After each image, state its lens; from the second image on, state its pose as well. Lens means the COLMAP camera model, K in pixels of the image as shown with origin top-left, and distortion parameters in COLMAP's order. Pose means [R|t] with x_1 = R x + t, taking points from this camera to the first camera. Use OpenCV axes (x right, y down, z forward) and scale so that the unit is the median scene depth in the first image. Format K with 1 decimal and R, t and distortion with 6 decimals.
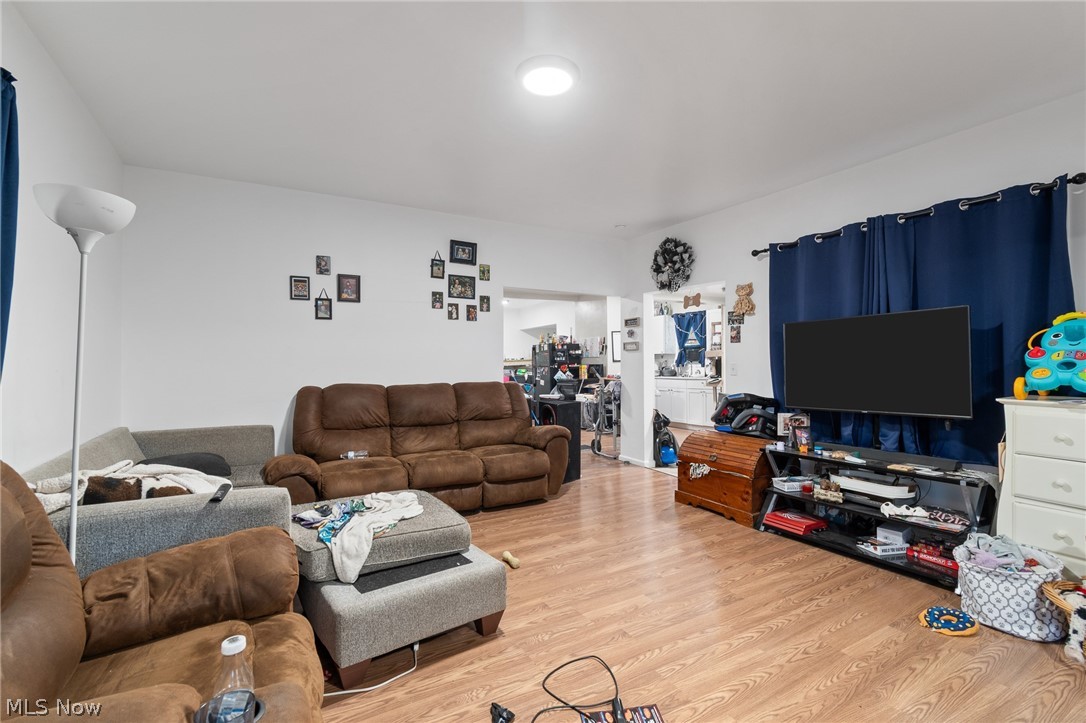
lens RADIAL K [[489.2, 0, 544.0], [0, 489.2, 363.6], [0, 0, 1]] dist [-0.001160, 0.001439]
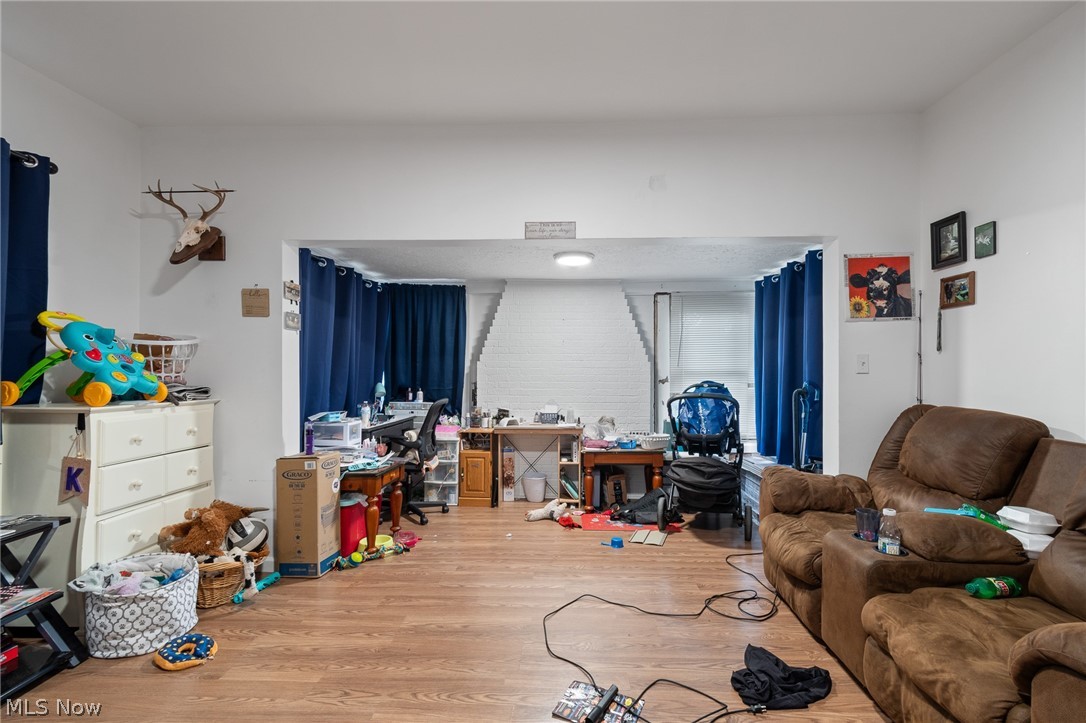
lens RADIAL K [[489.2, 0, 546.3], [0, 489.2, 365.9], [0, 0, 1]] dist [-0.001160, 0.001439]
pose [[-0.845644, 0.005985, 0.533714, -0.122387], [0.003109, 0.999975, -0.006288, 0.003536], [-0.533739, -0.003659, -0.845641, 0.780571]]
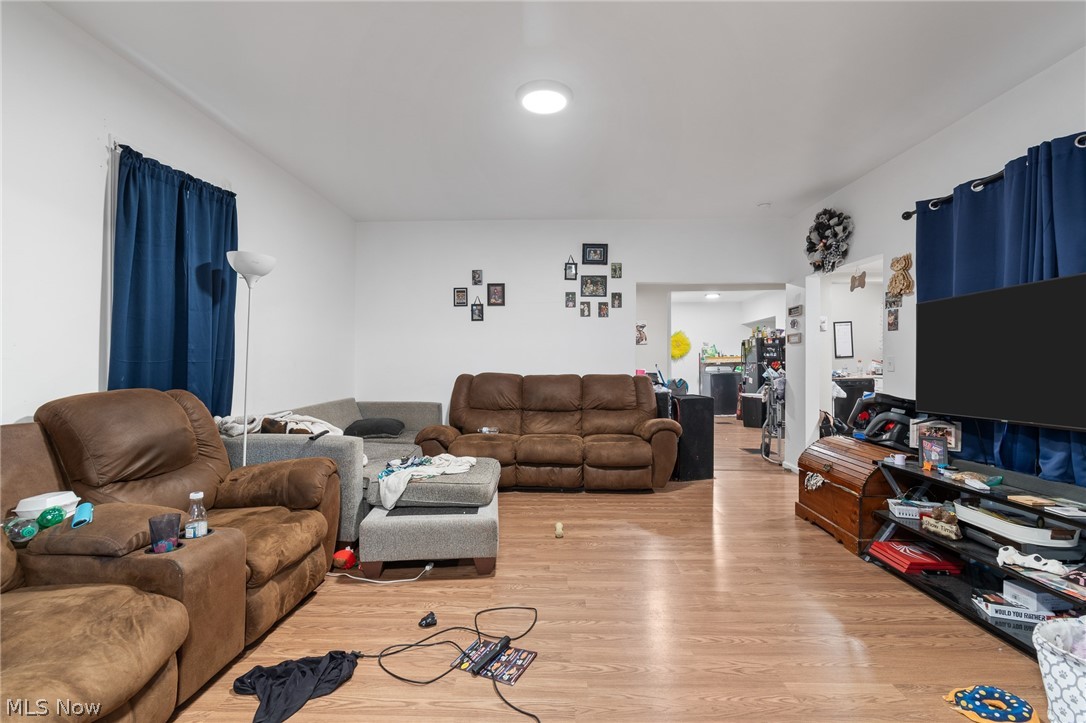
lens RADIAL K [[489.2, 0, 540.7], [0, 489.2, 365.3], [0, 0, 1]] dist [-0.001160, 0.001439]
pose [[0.851807, 0.009937, -0.523762, 0.347508], [-0.006461, 0.999943, 0.008462, 0.011555], [0.523816, -0.003824, 0.851823, 0.021129]]
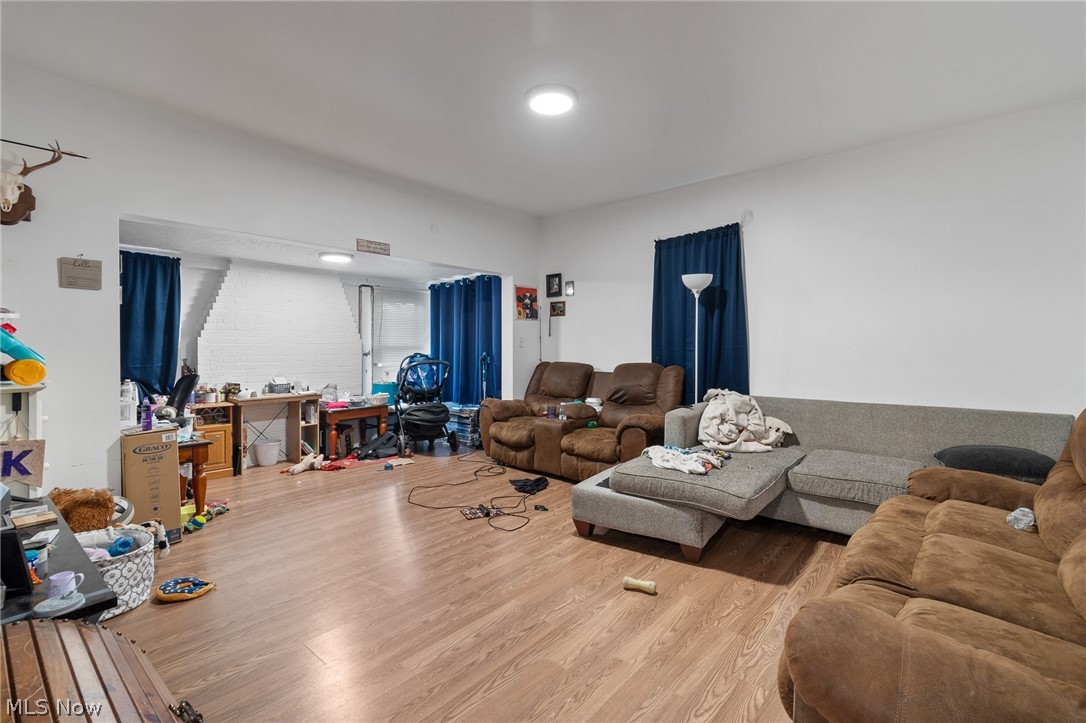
lens RADIAL K [[489.2, 0, 550.9], [0, 489.2, 344.1], [0, 0, 1]] dist [-0.001160, 0.001439]
pose [[-0.941166, 0.003049, -0.337932, 0.243233], [0.002567, 0.999995, 0.001872, 0.001219], [0.337936, 0.000895, -0.941169, 1.245439]]
